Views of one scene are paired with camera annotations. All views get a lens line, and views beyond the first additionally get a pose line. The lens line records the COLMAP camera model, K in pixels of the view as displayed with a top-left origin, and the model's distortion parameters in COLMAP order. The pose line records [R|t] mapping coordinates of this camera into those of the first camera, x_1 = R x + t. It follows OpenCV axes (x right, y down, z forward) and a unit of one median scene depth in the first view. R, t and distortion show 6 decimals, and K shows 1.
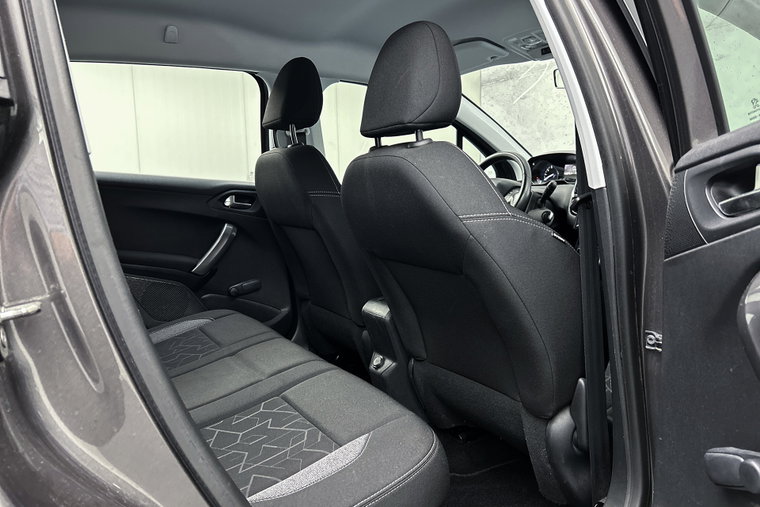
lens RADIAL K [[570.8, 0, 378.4], [0, 570.8, 249.8], [0, 0, 1]] dist [0.036178, -0.046578]
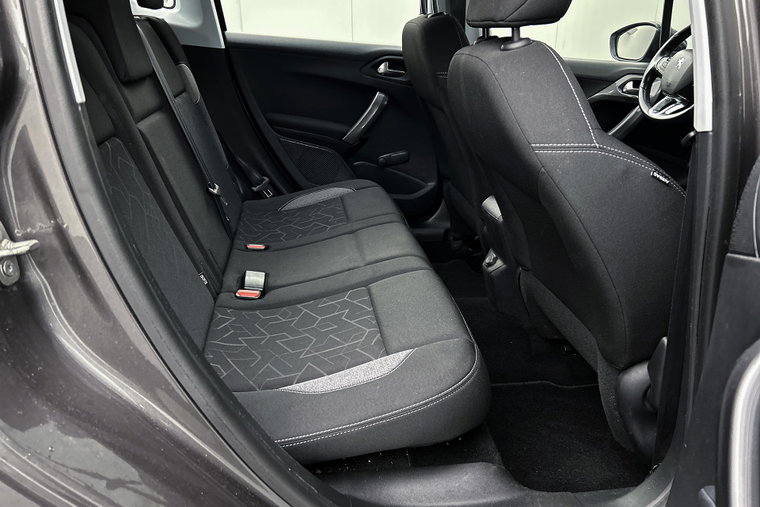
lens RADIAL K [[570.8, 0, 380.7], [0, 570.8, 256.5], [0, 0, 1]] dist [0.036178, -0.046578]
pose [[0.927786, 0.158206, -0.337910, 0.170894], [-0.055731, 0.954255, 0.293755, -0.095091], [0.368926, -0.253710, 0.894161, 0.067161]]
